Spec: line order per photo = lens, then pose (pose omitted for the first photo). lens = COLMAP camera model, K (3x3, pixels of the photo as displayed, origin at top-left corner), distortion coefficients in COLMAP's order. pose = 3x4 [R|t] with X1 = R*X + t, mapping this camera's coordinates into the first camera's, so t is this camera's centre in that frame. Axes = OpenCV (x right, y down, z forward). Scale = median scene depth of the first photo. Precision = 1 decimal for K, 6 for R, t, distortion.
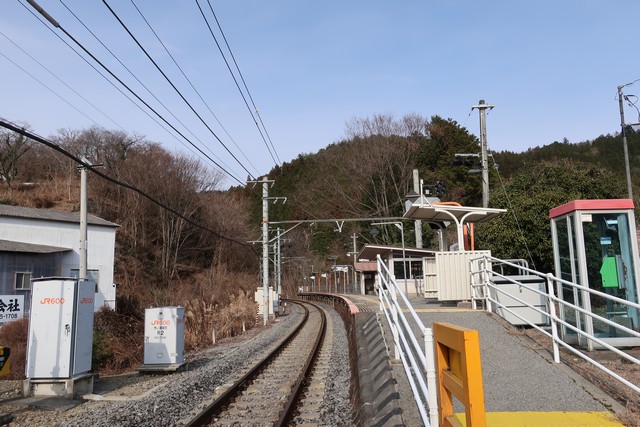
lens RADIAL K [[500.8, 0, 320.8], [0, 500.8, 213.8], [0, 0, 1]] dist [-0.009469, 0.006834]
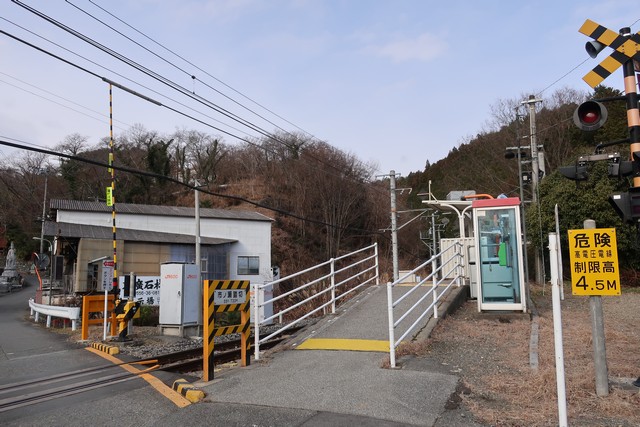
lens RADIAL K [[500.8, 0, 320.8], [0, 500.8, 213.8], [0, 0, 1]] dist [-0.009469, 0.006834]
pose [[0.932096, -0.042110, -0.359754, 0.117217], [0.052642, 0.998423, 0.019524, -0.007565], [0.358364, -0.037136, 0.932843, -0.073771]]
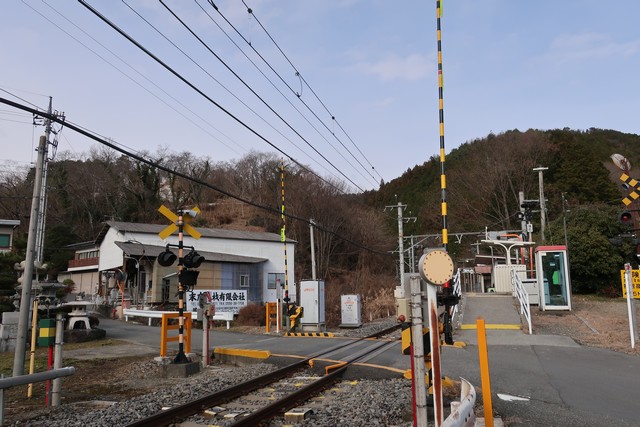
lens RADIAL K [[500.8, 0, 320.8], [0, 500.8, 213.8], [0, 0, 1]] dist [-0.009469, 0.006834]
pose [[0.964432, -0.032403, -0.262338, 0.029385], [0.032185, 0.999469, -0.005130, -0.037967], [0.262365, -0.003496, 0.964962, -0.283651]]
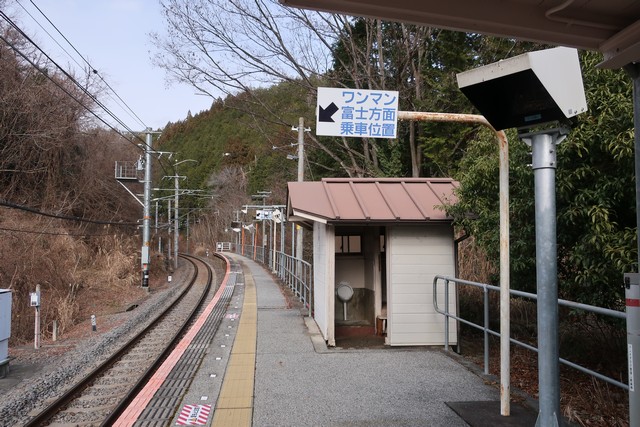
lens RADIAL K [[500.8, 0, 320.8], [0, 500.8, 213.8], [0, 0, 1]] dist [-0.009469, 0.006834]
pose [[0.994486, 0.035560, 0.098660, 0.061303], [-0.045011, 0.994432, 0.095285, 0.093761], [-0.094722, -0.099201, 0.990549, 0.808961]]
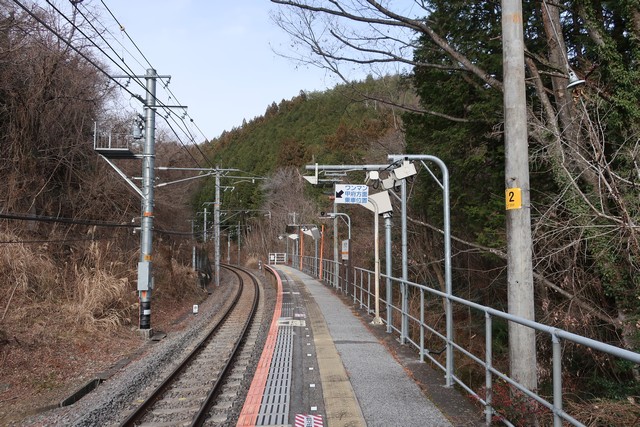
lens RADIAL K [[500.8, 0, 320.8], [0, 500.8, 213.8], [0, 0, 1]] dist [-0.009469, 0.006834]
pose [[0.999714, 0.020067, -0.012986, 0.039527], [-0.018948, 0.996515, 0.081231, 0.144515], [0.014570, -0.080962, 0.996611, 1.140172]]
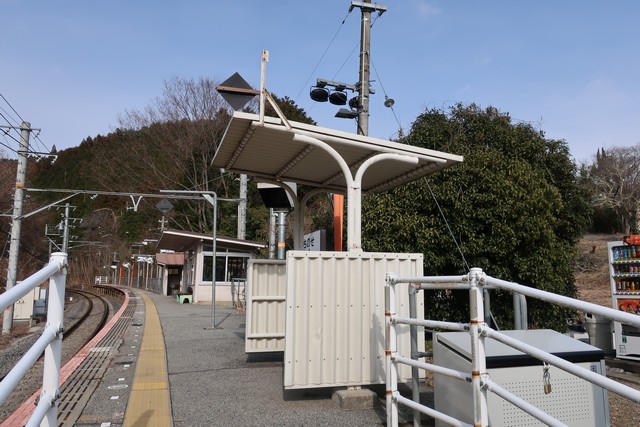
lens RADIAL K [[500.8, 0, 320.8], [0, 500.8, 213.8], [0, 0, 1]] dist [-0.009469, 0.006834]
pose [[0.936864, 0.077032, 0.341103, 0.037405], [-0.082985, 0.996547, 0.002871, 0.013723], [-0.339704, -0.030996, 0.940022, 0.192421]]
